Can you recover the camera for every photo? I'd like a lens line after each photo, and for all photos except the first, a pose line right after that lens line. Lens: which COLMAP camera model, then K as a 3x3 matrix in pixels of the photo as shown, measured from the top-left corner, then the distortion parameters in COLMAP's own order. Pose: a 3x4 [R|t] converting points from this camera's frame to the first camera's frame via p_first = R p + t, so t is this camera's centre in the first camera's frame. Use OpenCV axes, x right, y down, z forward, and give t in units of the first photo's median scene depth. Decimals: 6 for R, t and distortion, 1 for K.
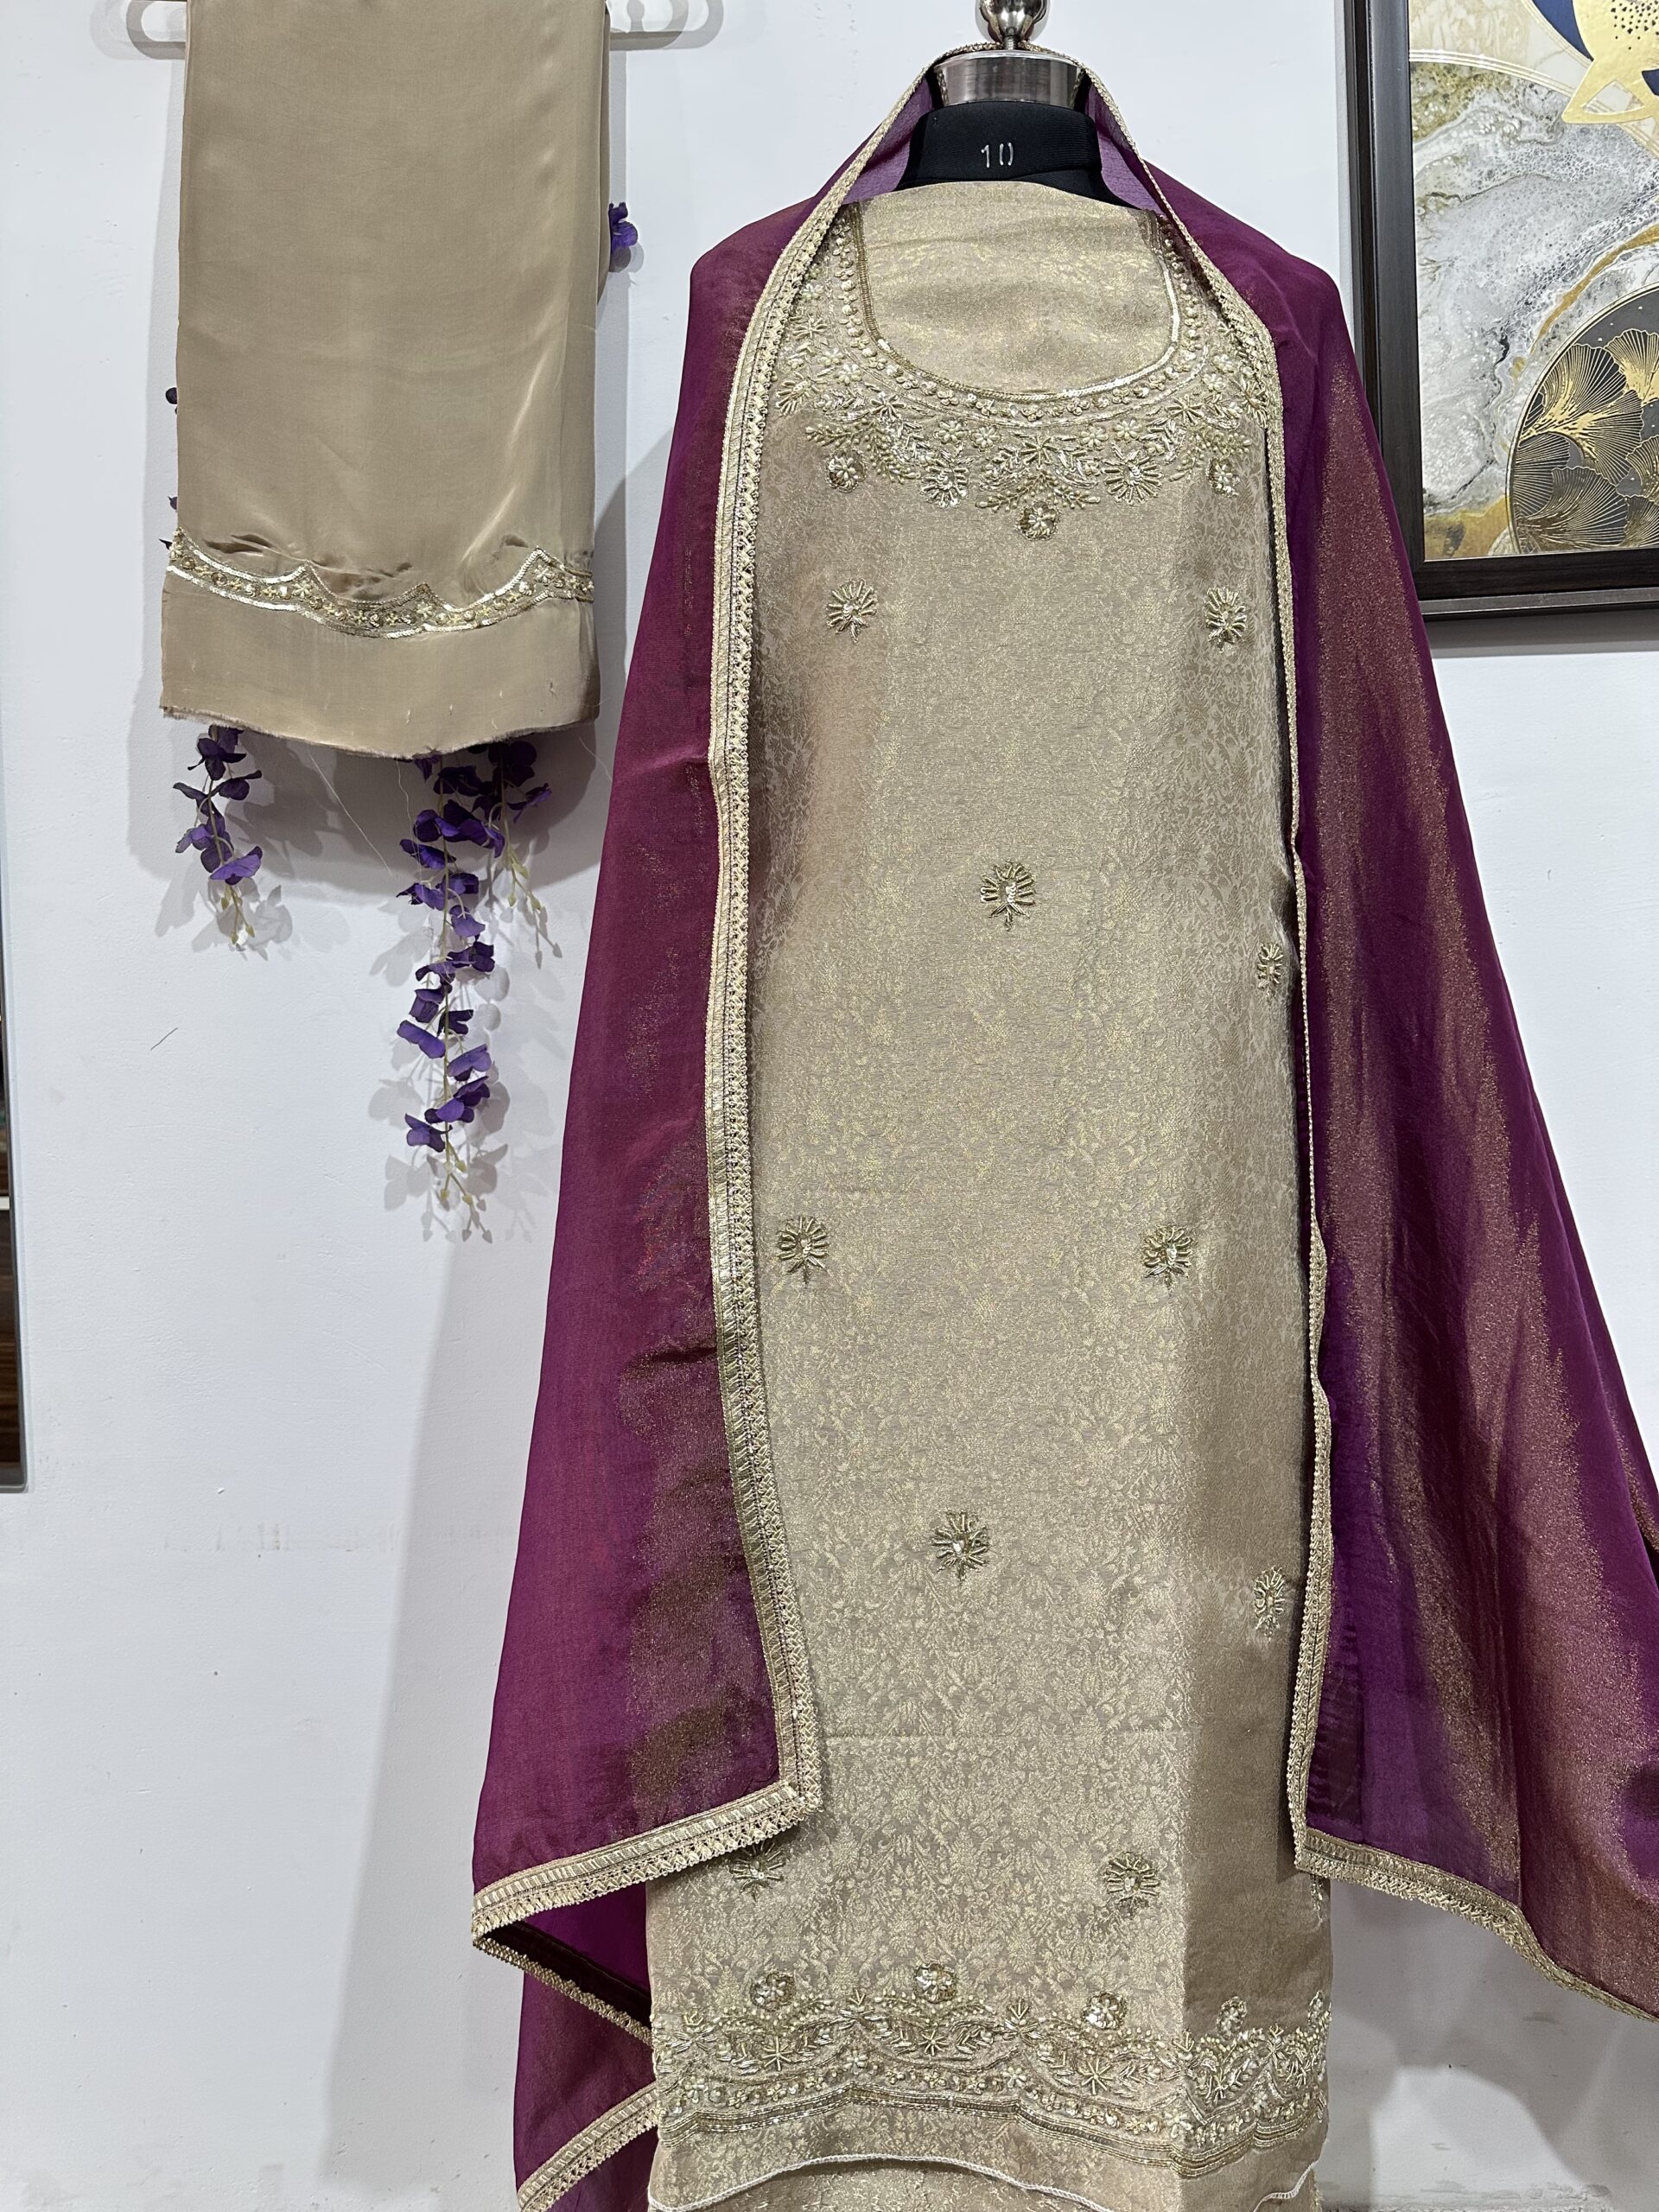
lens RADIAL K [[1710.0, 0, 799.6], [0, 1710.0, 1170.6], [0, 0, 1]] dist [0.030898, -0.043208]
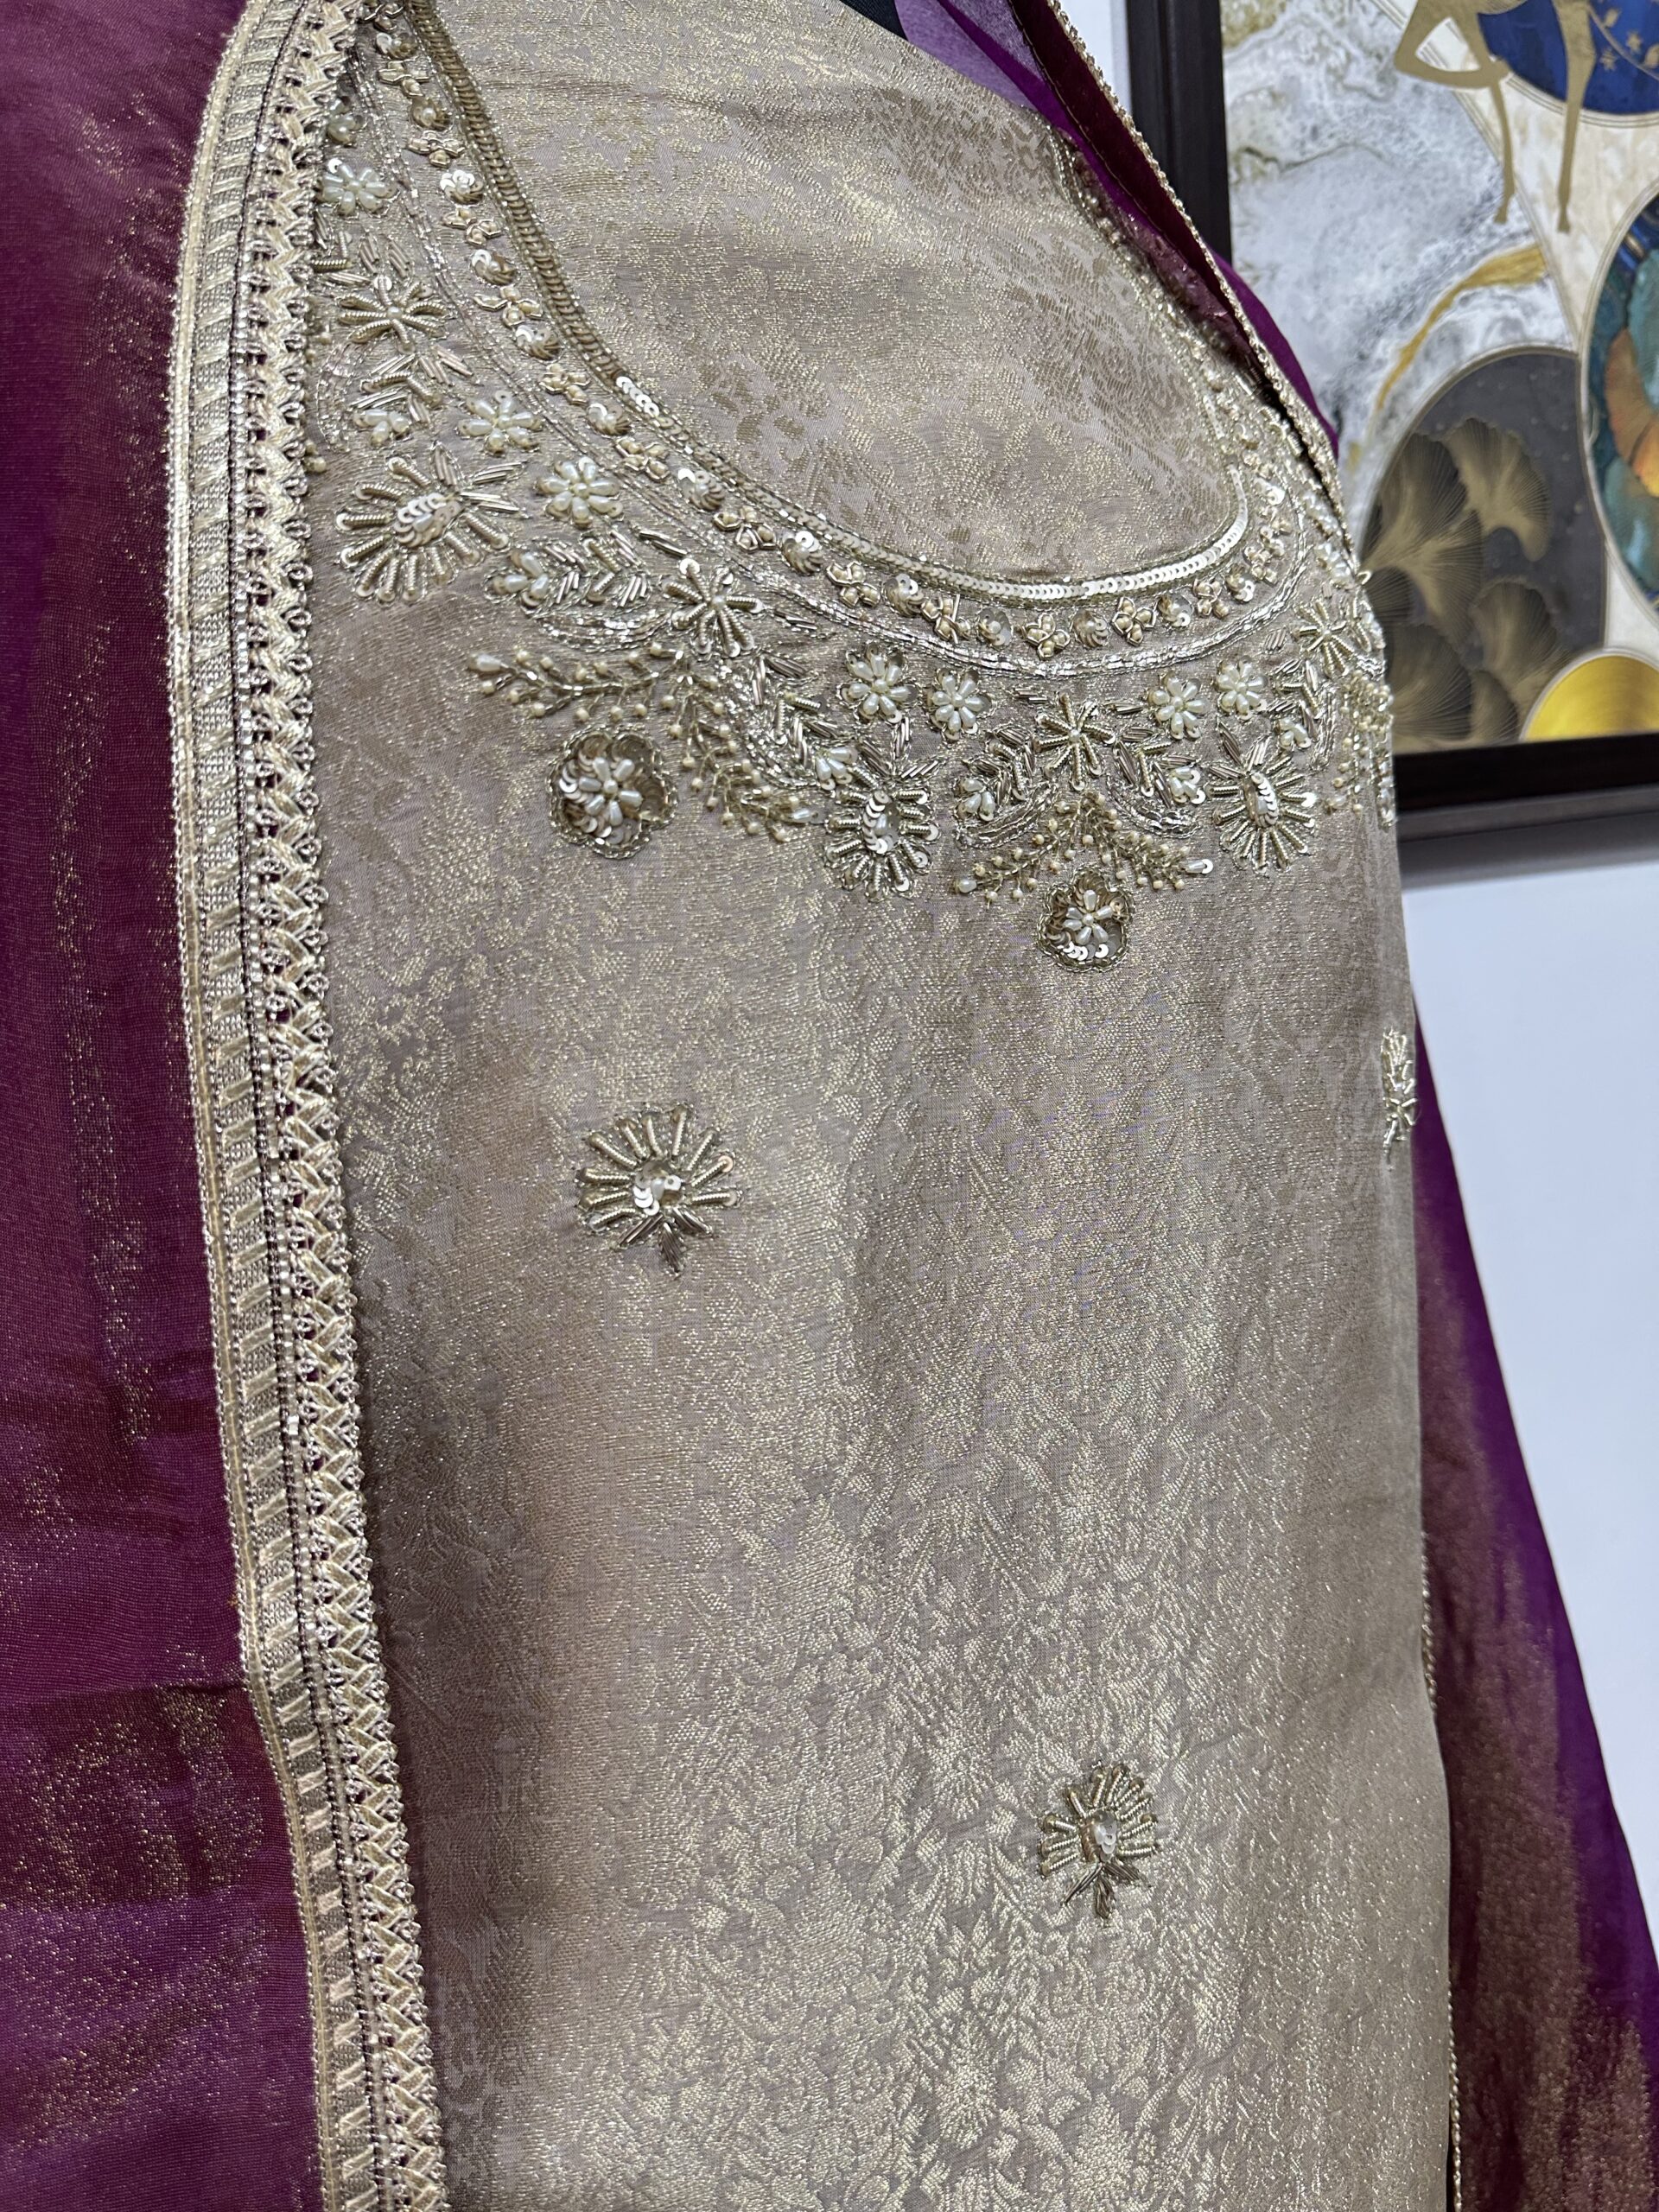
lens RADIAL K [[1687.8, 0, 890.5], [0, 1687.8, 1147.2], [0, 0, 1]] dist [-0.006177, -0.015942]
pose [[0.844358, -0.125061, 0.520979, -0.088078], [0.080151, 0.990918, 0.107969, -0.308763], [-0.529750, -0.049407, 0.846714, 0.575461]]
